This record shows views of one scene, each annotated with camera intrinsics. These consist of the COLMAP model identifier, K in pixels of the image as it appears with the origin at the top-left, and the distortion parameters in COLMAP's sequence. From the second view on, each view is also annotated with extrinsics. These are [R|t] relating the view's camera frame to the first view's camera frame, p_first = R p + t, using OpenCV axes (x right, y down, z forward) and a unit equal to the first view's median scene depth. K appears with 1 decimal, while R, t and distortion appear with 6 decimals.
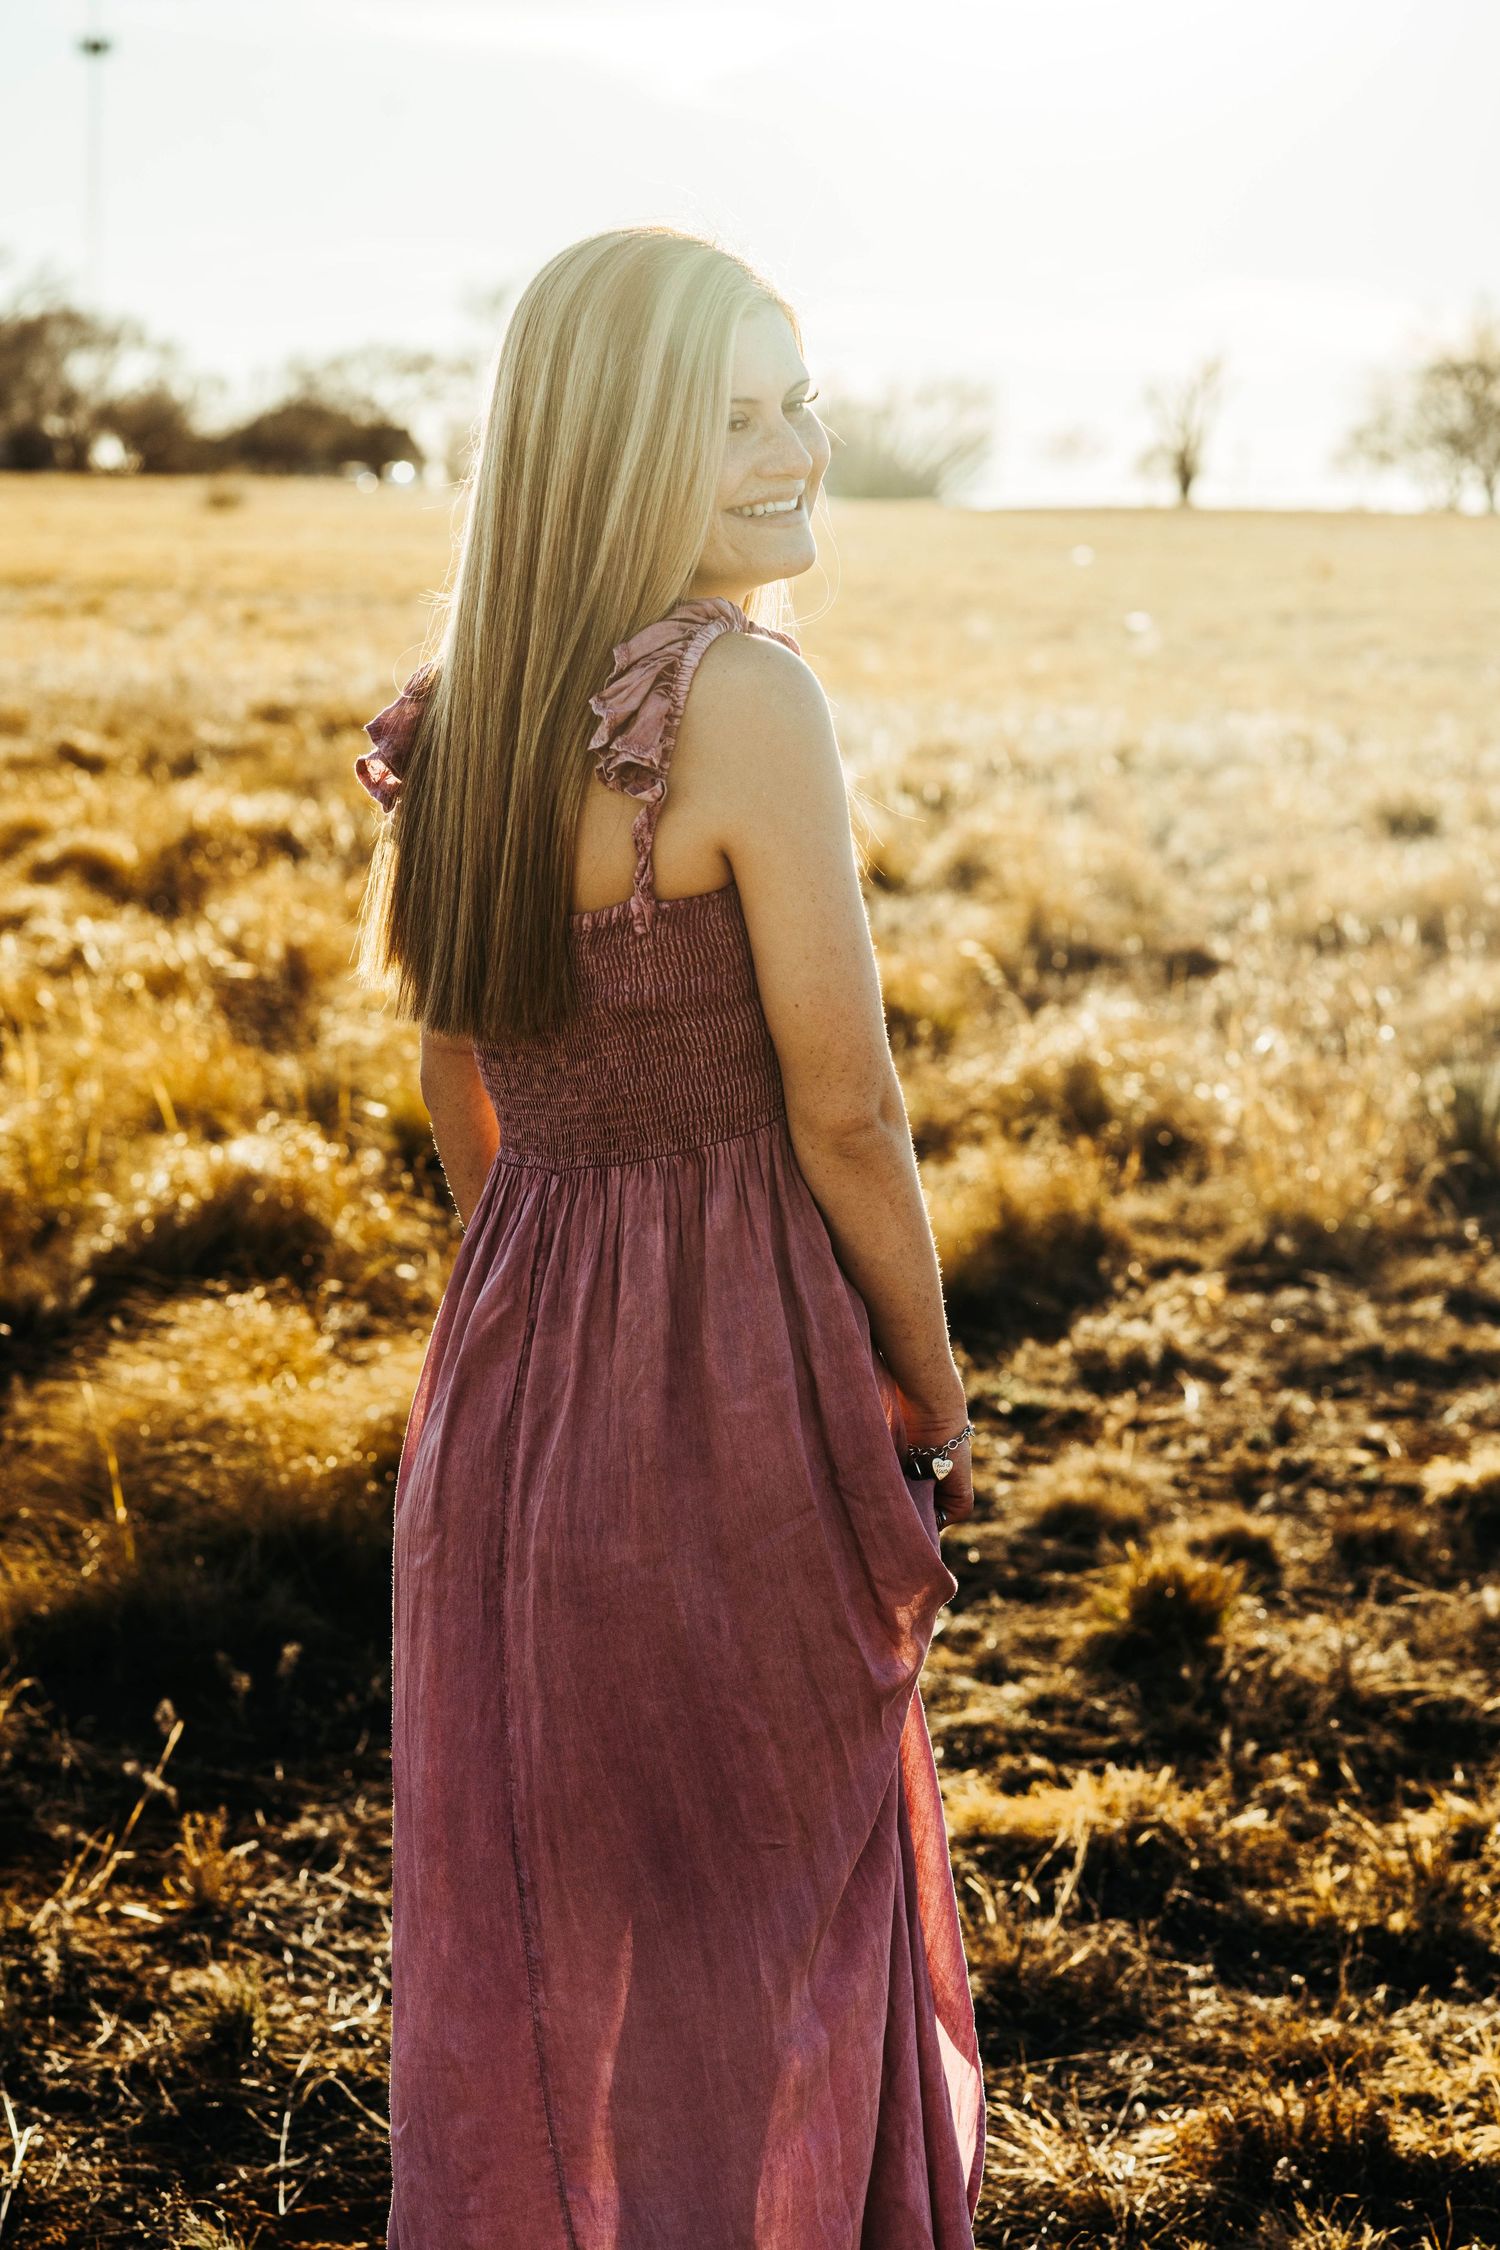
lens RADIAL K [[6680.4, 0, 746.0], [0, 6680.4, 1133.3], [0, 0, 1]] dist [-0.062538, 0.000000]
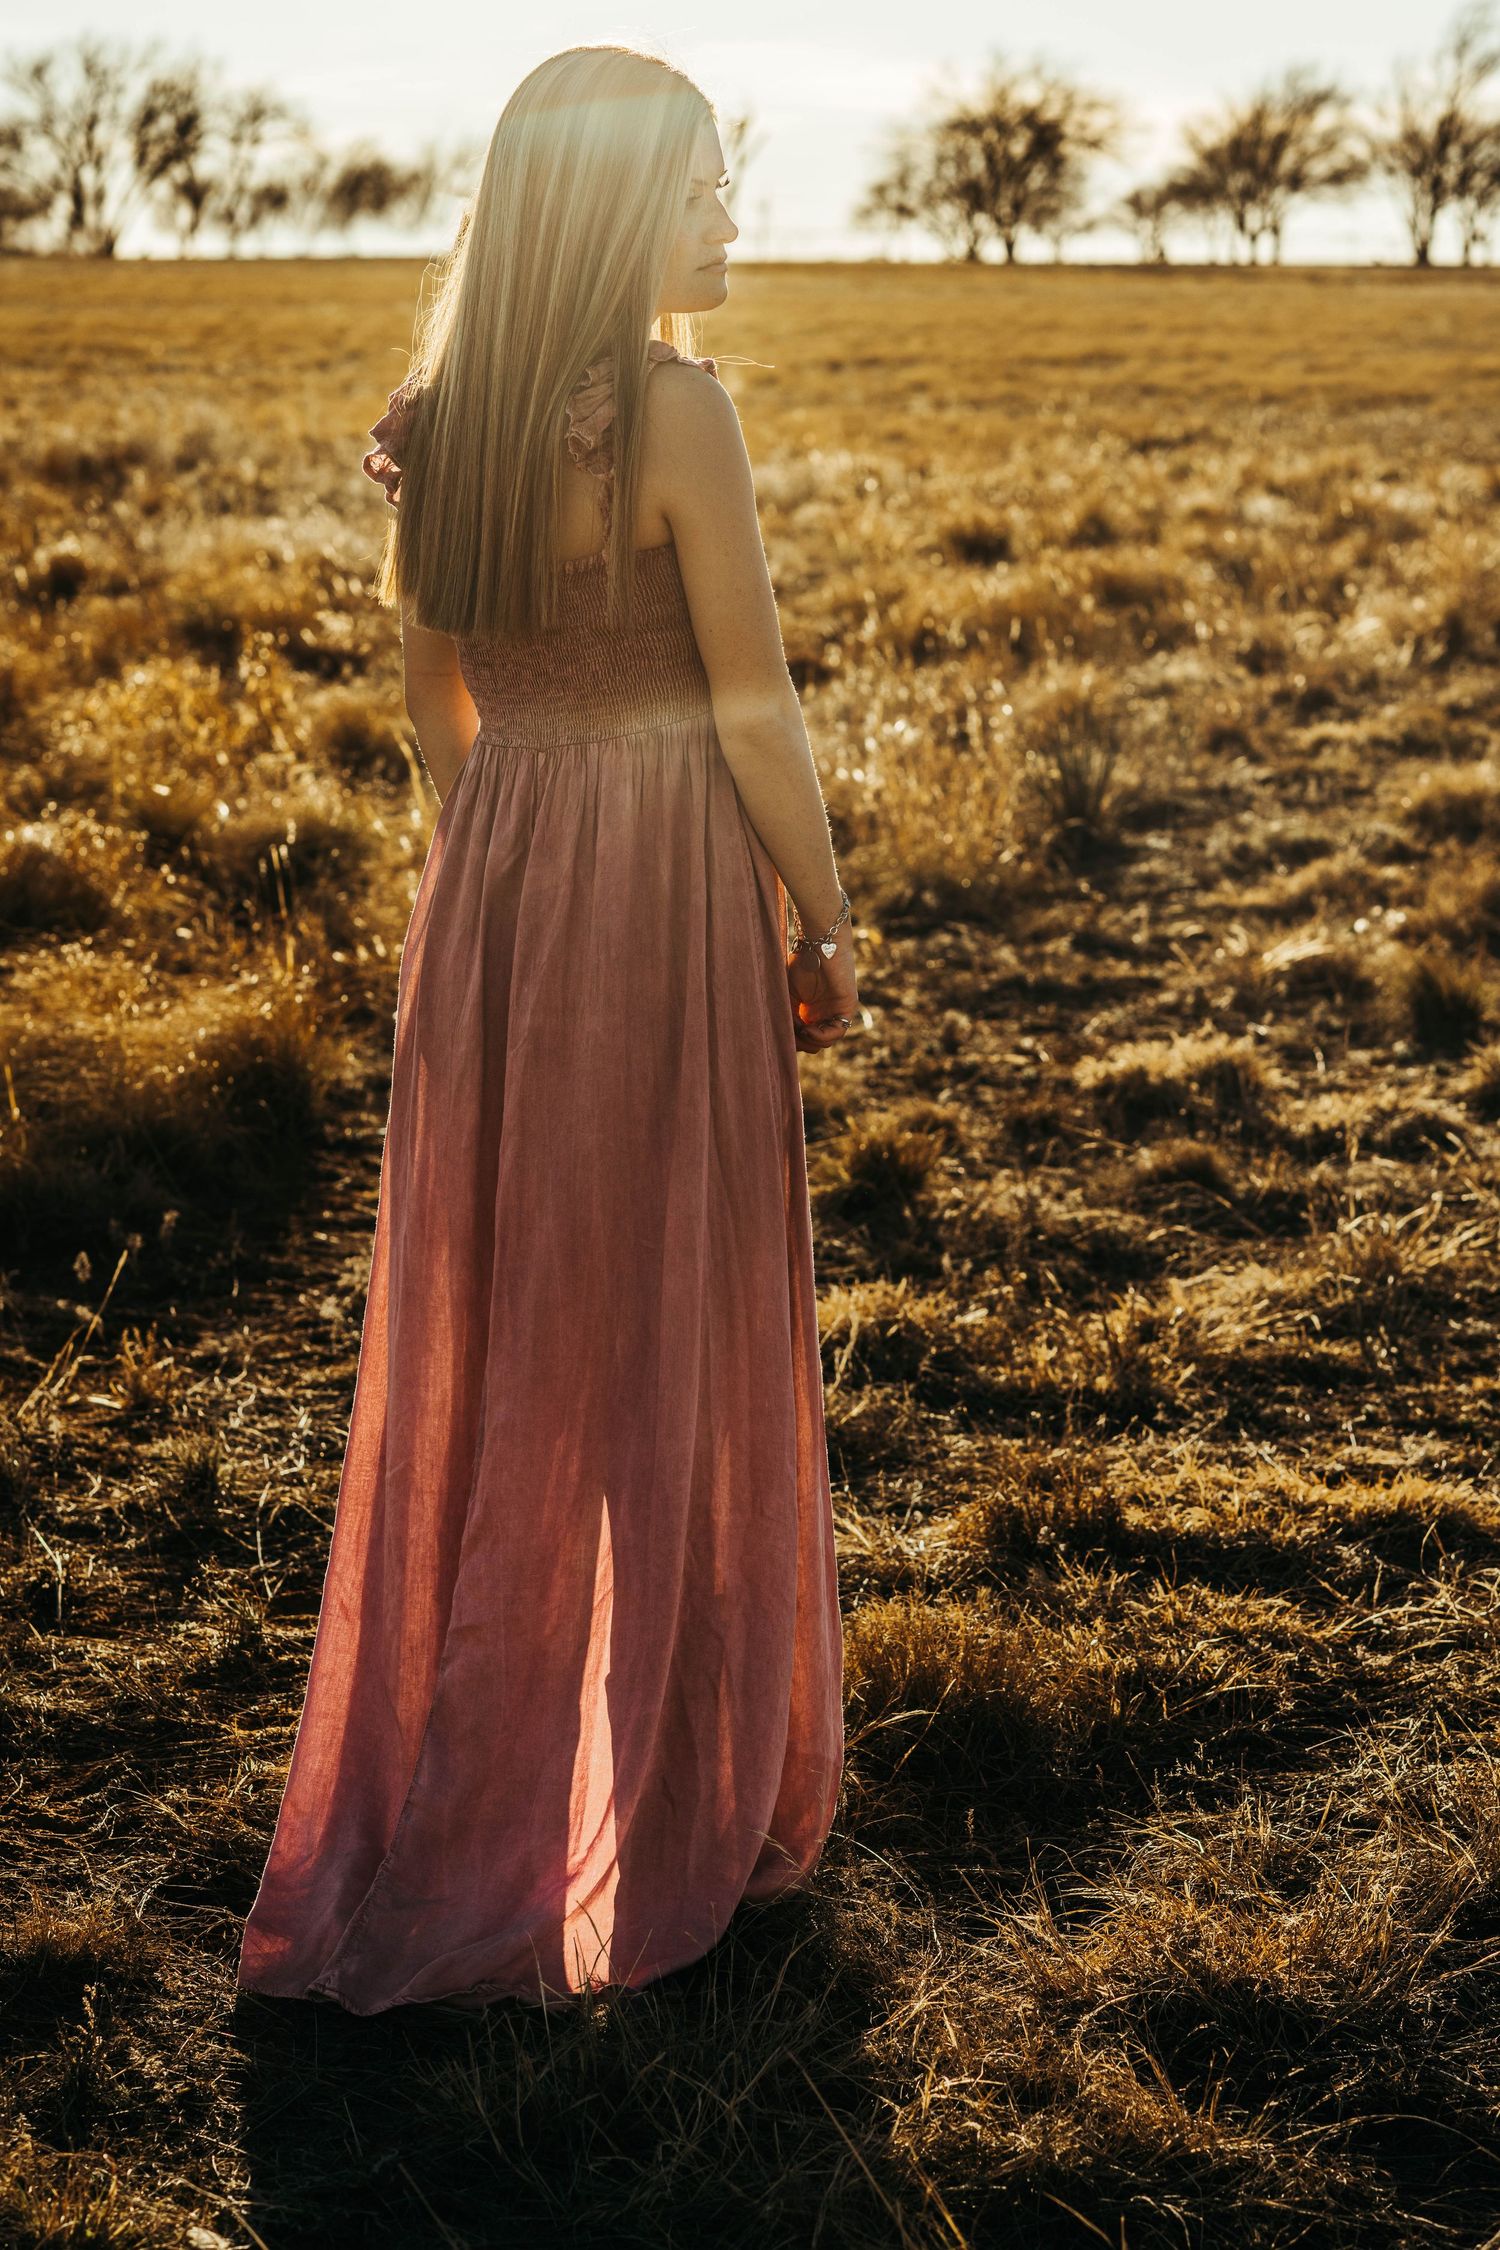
lens RADIAL K [[6680.4, 0, 752.6], [0, 6680.4, 1118.6], [0, 0, 1]] dist [-0.062538, 0.000000]
pose [[0.996895, -0.026612, 0.074115, -0.050664], [0.024126, 0.999122, 0.034242, 0.020101], [-0.074961, -0.032347, 0.996662, -0.209326]]
